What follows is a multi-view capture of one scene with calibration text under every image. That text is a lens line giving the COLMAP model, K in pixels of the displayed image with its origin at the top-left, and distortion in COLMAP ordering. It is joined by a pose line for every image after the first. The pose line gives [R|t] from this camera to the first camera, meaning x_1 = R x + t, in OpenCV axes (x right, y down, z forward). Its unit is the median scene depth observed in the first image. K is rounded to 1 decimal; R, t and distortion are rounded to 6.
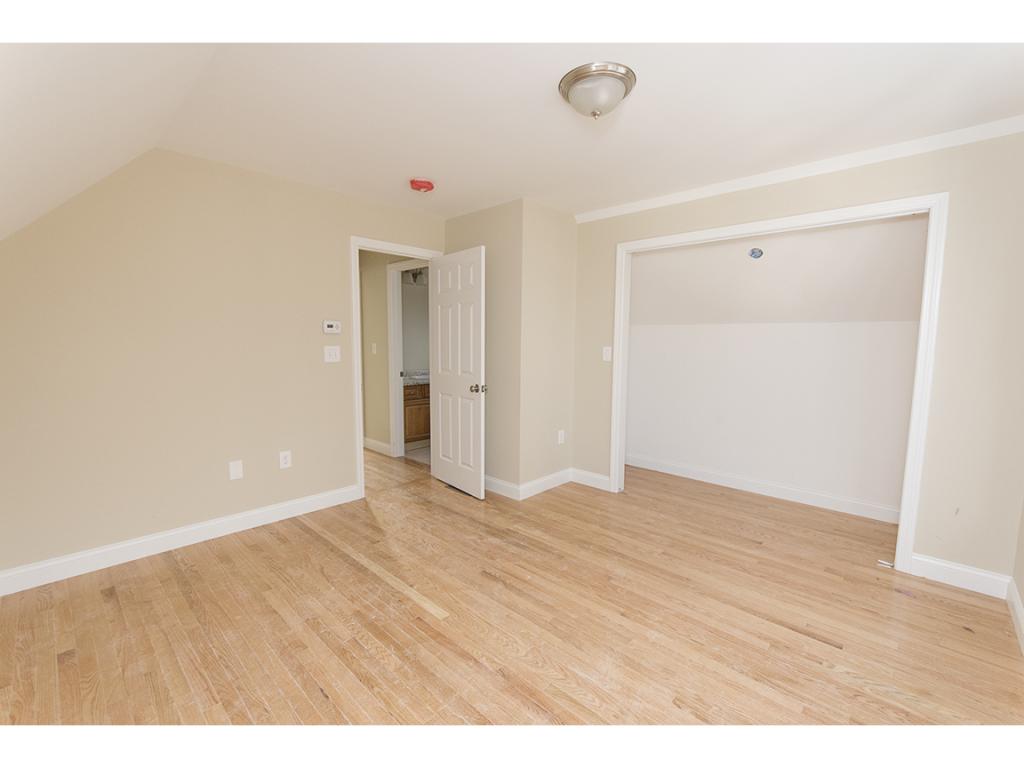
lens RADIAL K [[448.2, 0, 510.8], [0, 448.2, 387.4], [0, 0, 1]] dist [0.001758, 0.000815]
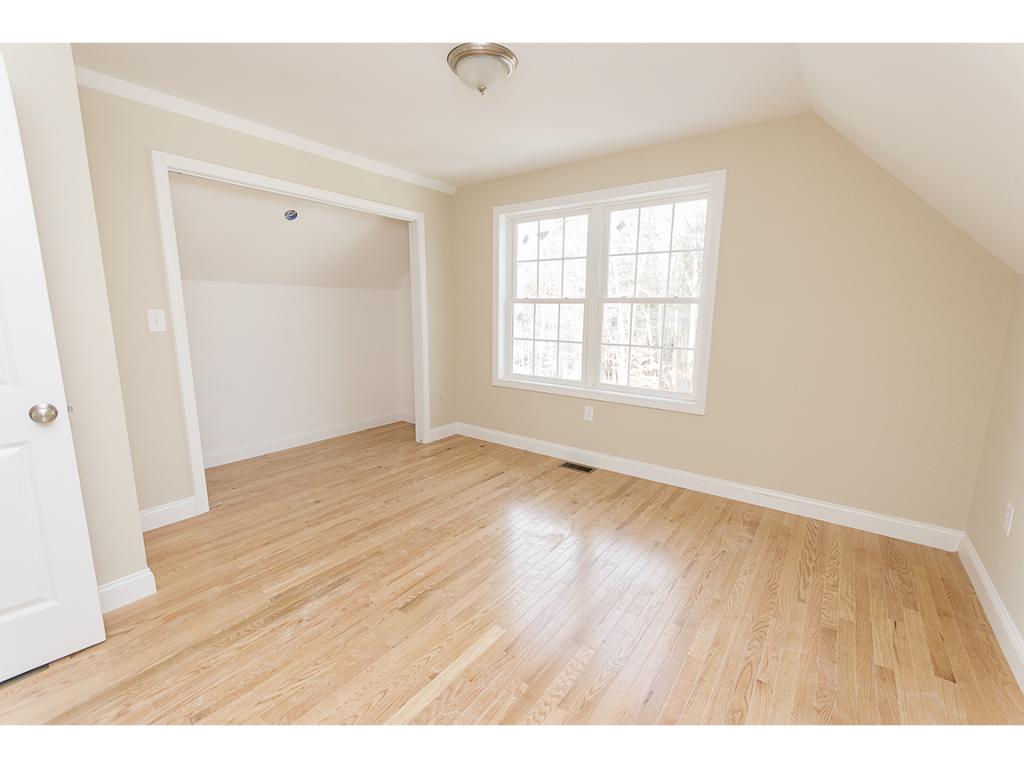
lens RADIAL K [[448.2, 0, 510.8], [0, 448.2, 387.4], [0, 0, 1]] dist [0.001758, 0.000815]
pose [[-0.127485, -0.180822, 0.975218, -0.639357], [0.092423, 0.976797, 0.193197, -0.072963], [-0.987525, 0.114762, -0.107815, 0.721691]]
